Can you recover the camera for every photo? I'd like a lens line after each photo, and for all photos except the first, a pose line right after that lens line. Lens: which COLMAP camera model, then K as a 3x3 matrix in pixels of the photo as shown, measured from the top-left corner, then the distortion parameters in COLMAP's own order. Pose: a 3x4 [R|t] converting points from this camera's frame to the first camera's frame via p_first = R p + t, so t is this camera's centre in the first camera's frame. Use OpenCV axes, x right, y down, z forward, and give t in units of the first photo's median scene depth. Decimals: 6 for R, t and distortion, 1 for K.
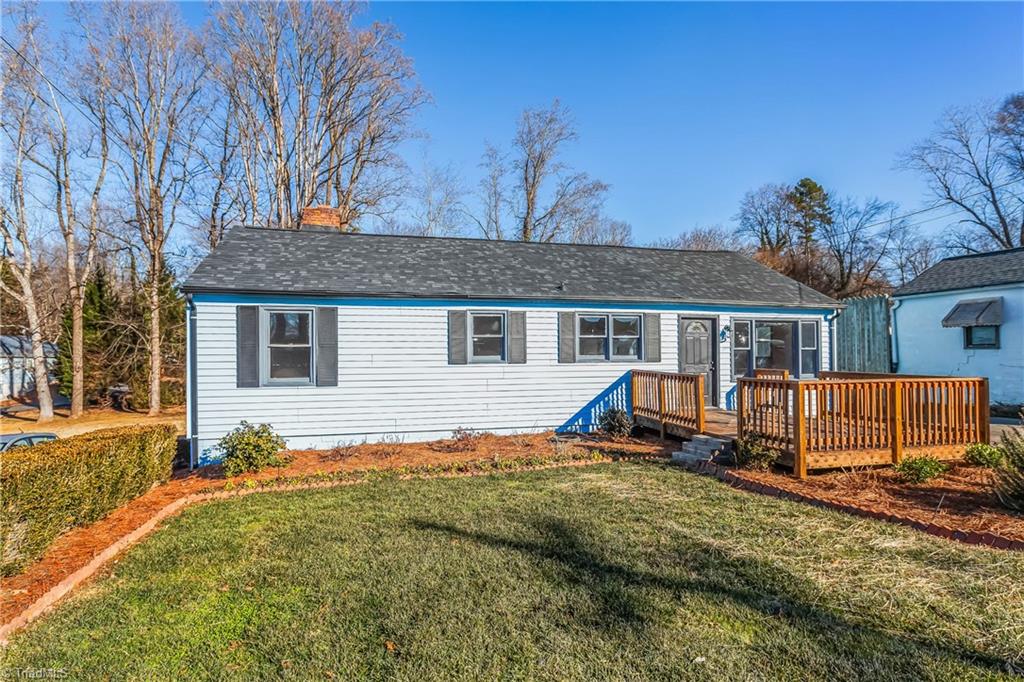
lens RADIAL K [[512.9, 0, 469.3], [0, 512.9, 345.3], [0, 0, 1]] dist [-0.017433, 0.007543]
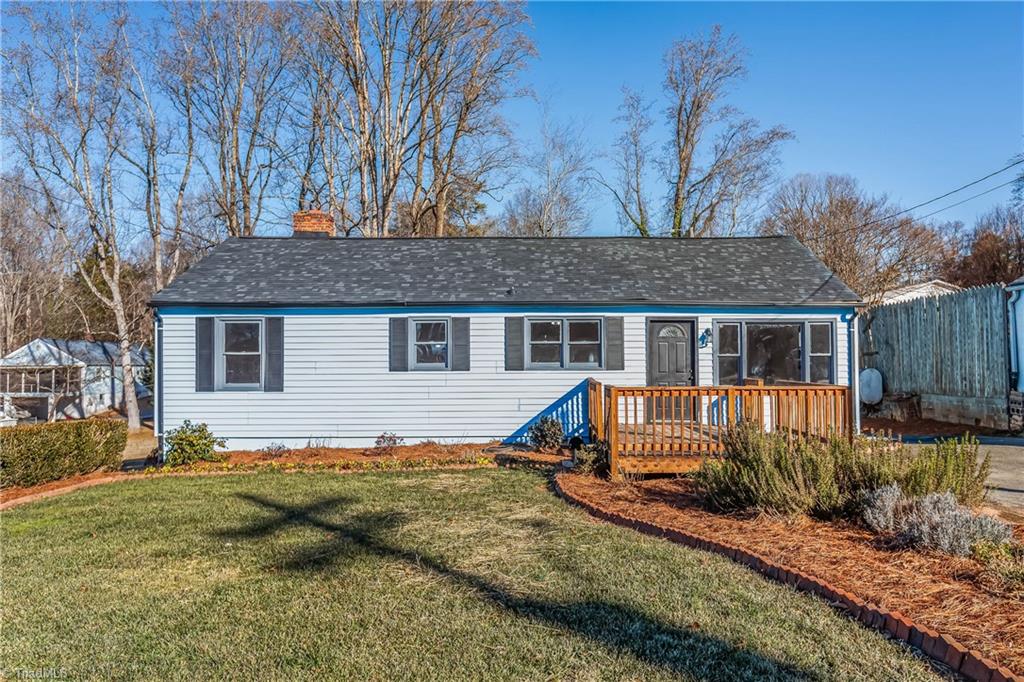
lens RADIAL K [[669.9, 0, 482.7], [0, 669.9, 342.2], [0, 0, 1]] dist [-0.014207, 0.000978]
pose [[0.970432, -0.007420, -0.241261, 0.405426], [0.004396, 0.999905, -0.013071, -0.002208], [0.241335, 0.011624, 0.970372, -0.202248]]
